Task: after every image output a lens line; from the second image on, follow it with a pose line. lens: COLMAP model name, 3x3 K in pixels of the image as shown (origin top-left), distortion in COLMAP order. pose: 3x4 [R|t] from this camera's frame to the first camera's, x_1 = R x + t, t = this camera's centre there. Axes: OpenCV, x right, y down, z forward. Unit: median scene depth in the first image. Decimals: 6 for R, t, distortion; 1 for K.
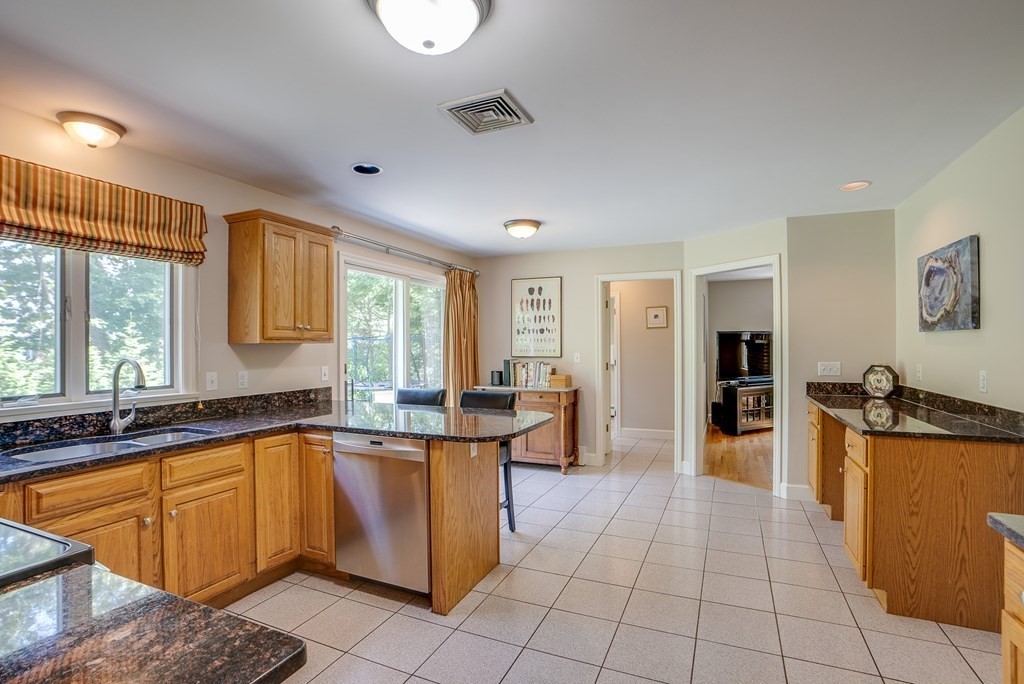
lens RADIAL K [[485.1, 0, 515.7], [0, 485.1, 344.9], [0, 0, 1]] dist [-0.058801, 0.017853]
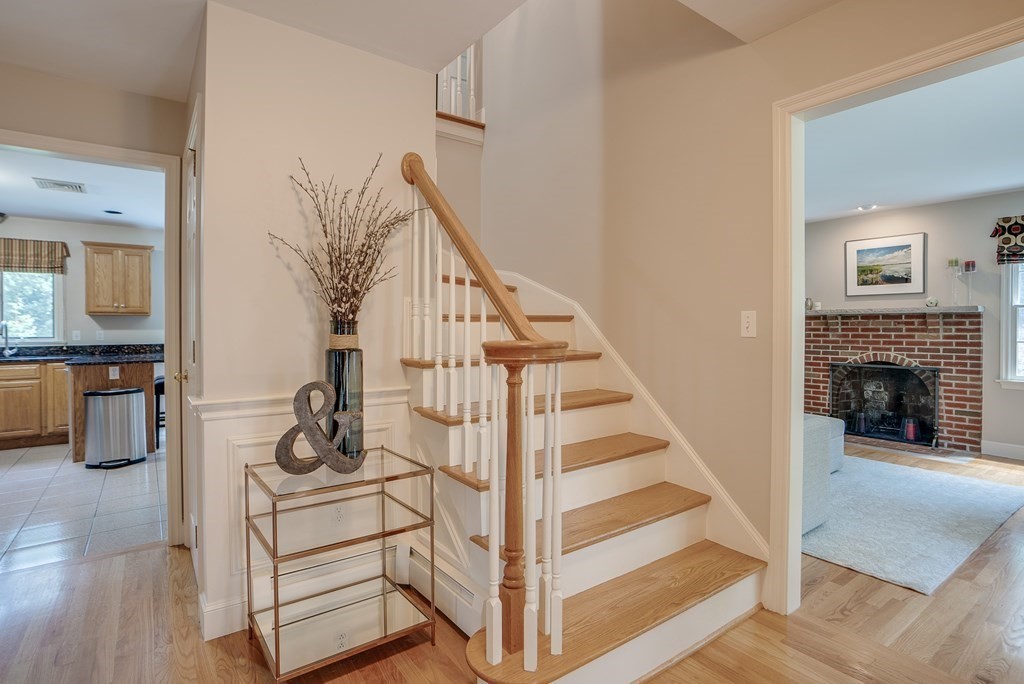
lens RADIAL K [[485.1, 0, 516.1], [0, 485.1, 333.3], [0, 0, 1]] dist [-0.058801, 0.017853]
pose [[0.868014, 0.010078, -0.496438, 1.839753], [-0.001591, 0.999845, 0.017514, 0.034539], [0.496537, -0.014413, 0.867896, 0.282883]]
